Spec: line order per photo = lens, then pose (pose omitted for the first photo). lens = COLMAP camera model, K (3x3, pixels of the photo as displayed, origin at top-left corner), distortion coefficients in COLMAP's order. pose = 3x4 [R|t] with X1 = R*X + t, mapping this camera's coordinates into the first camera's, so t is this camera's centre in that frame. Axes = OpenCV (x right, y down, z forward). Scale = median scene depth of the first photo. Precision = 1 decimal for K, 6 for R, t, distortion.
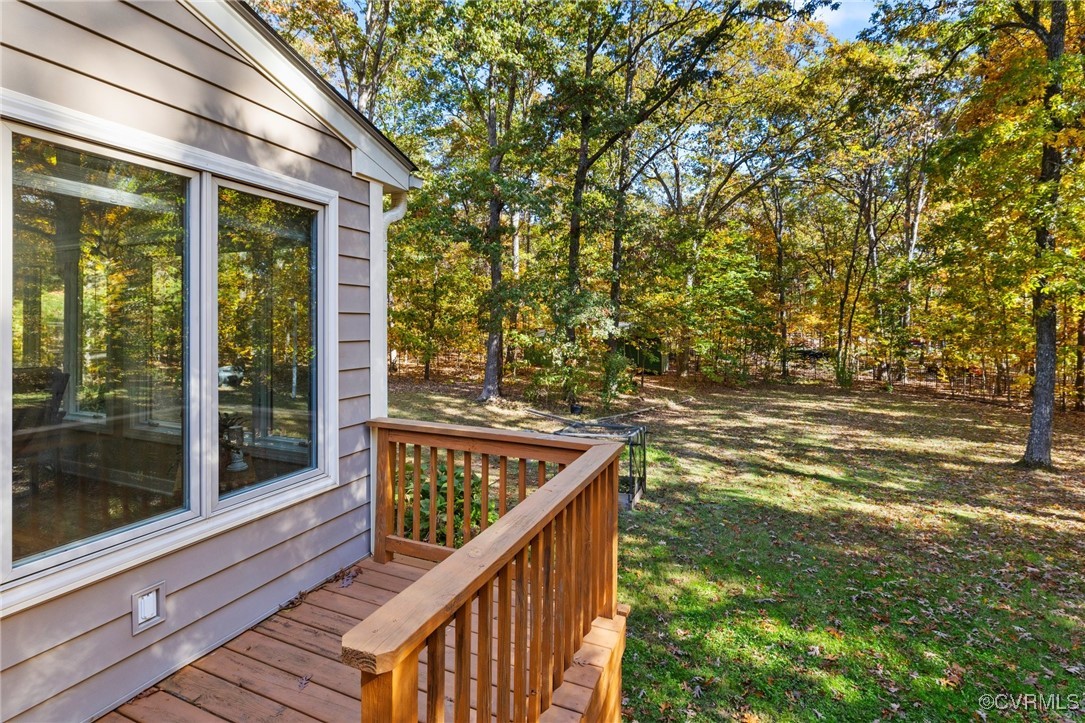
lens RADIAL K [[492.3, 0, 557.3], [0, 492.3, 324.0], [0, 0, 1]] dist [0.001227, -0.000600]
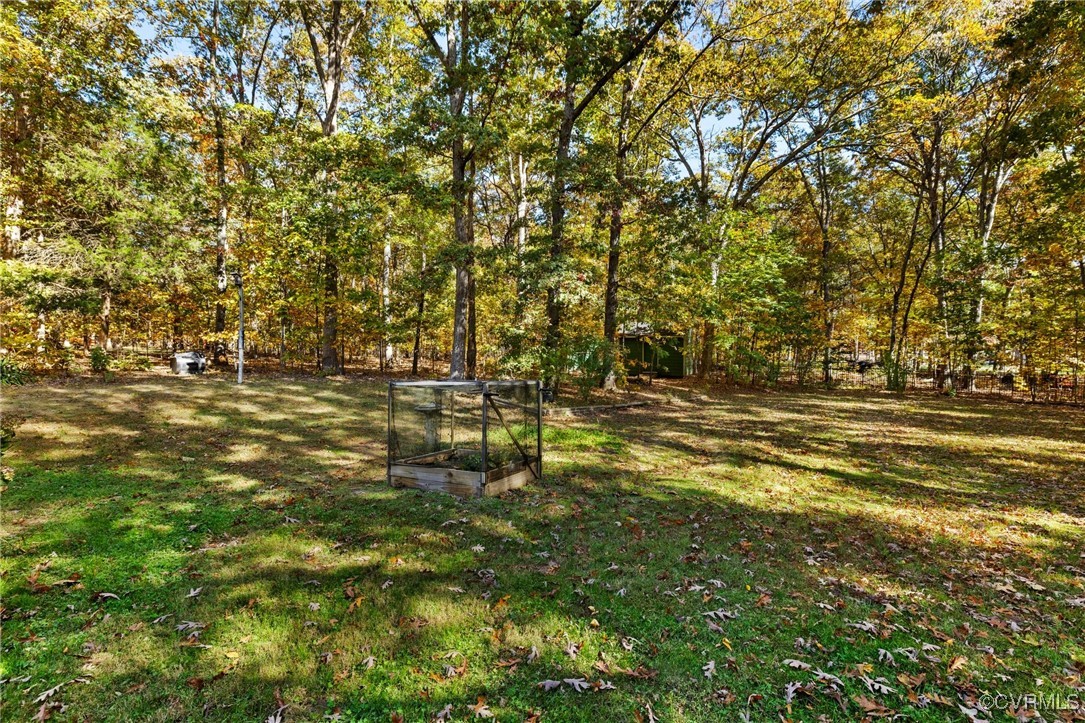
lens RADIAL K [[492.3, 0, 540.3], [0, 492.3, 361.8], [0, 0, 1]] dist [0.001227, -0.000600]
pose [[0.994066, 0.002321, -0.108754, 0.133606], [0.002910, 0.998847, 0.047909, 0.079618], [0.108740, -0.047941, 0.992914, 0.177215]]
